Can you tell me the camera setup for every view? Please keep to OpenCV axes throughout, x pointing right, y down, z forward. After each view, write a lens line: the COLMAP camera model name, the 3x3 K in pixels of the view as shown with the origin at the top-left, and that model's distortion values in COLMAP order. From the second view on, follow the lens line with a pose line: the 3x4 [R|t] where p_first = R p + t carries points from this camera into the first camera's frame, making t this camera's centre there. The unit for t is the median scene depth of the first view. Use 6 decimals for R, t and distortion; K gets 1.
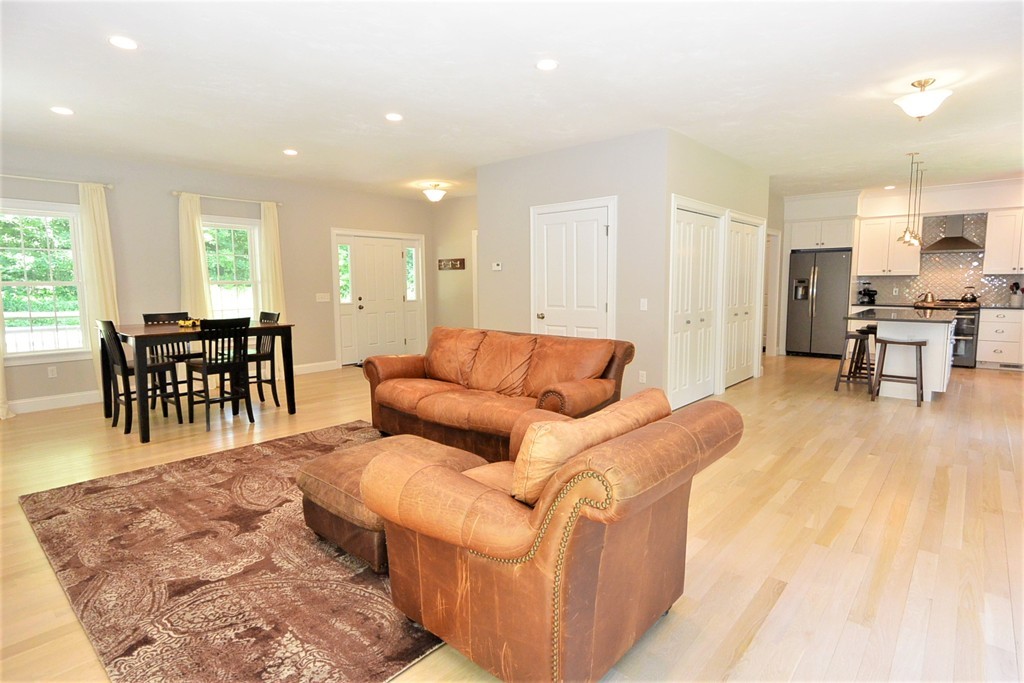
lens RADIAL K [[531.9, 0, 518.2], [0, 531.9, 338.8], [0, 0, 1]] dist [0.000155, -0.002609]
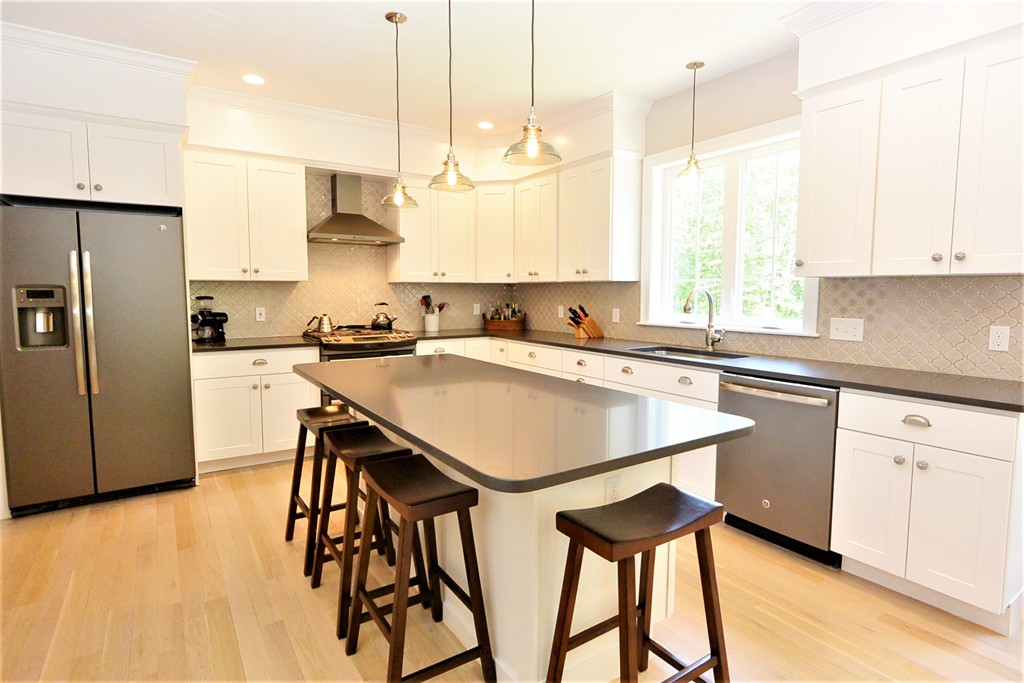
lens RADIAL K [[531.9, 0, 518.3], [0, 531.9, 334.1], [0, 0, 1]] dist [0.000155, -0.002609]
pose [[0.261671, -0.069946, 0.962619, 0.705979], [0.099620, 0.994001, 0.045146, -0.164399], [-0.960002, 0.084083, 0.267069, 1.526367]]
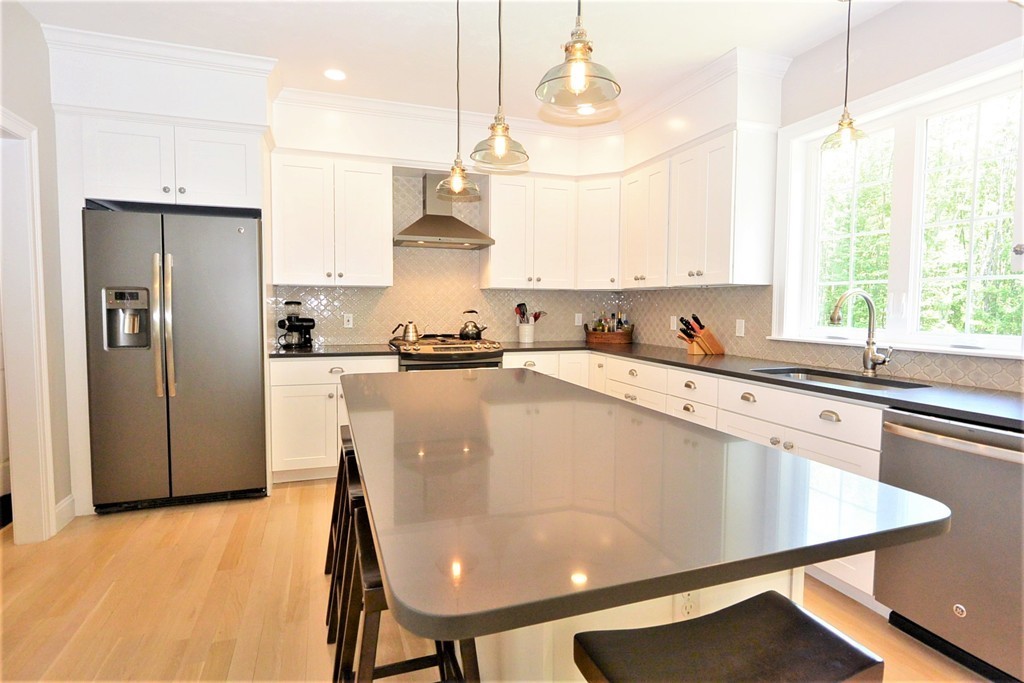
lens RADIAL K [[531.9, 0, 519.8], [0, 531.9, 336.4], [0, 0, 1]] dist [0.000155, -0.002609]
pose [[0.485920, -0.041206, 0.873031, 0.872785], [0.082736, 0.996571, 0.000987, -0.148942], [-0.870079, 0.071752, 0.487663, 1.509161]]
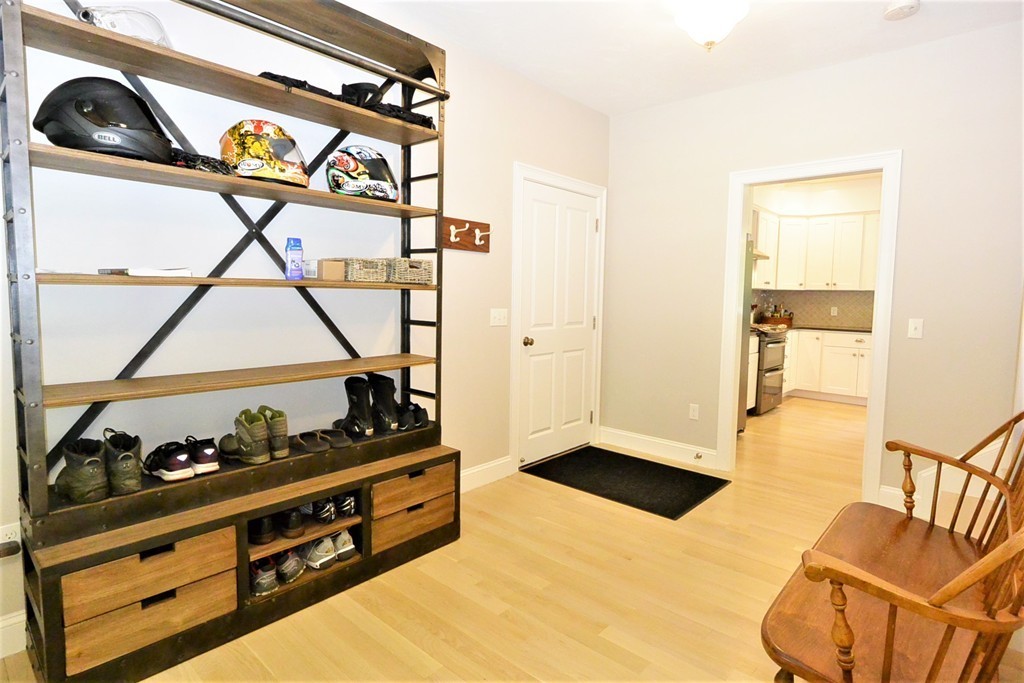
lens RADIAL K [[531.9, 0, 517.3], [0, 531.9, 337.0], [0, 0, 1]] dist [0.000155, -0.002609]
pose [[0.013971, -0.070673, 0.997402, 0.126188], [0.086398, 0.993854, 0.069212, -0.287294], [-0.996163, 0.085206, 0.019991, 2.869376]]
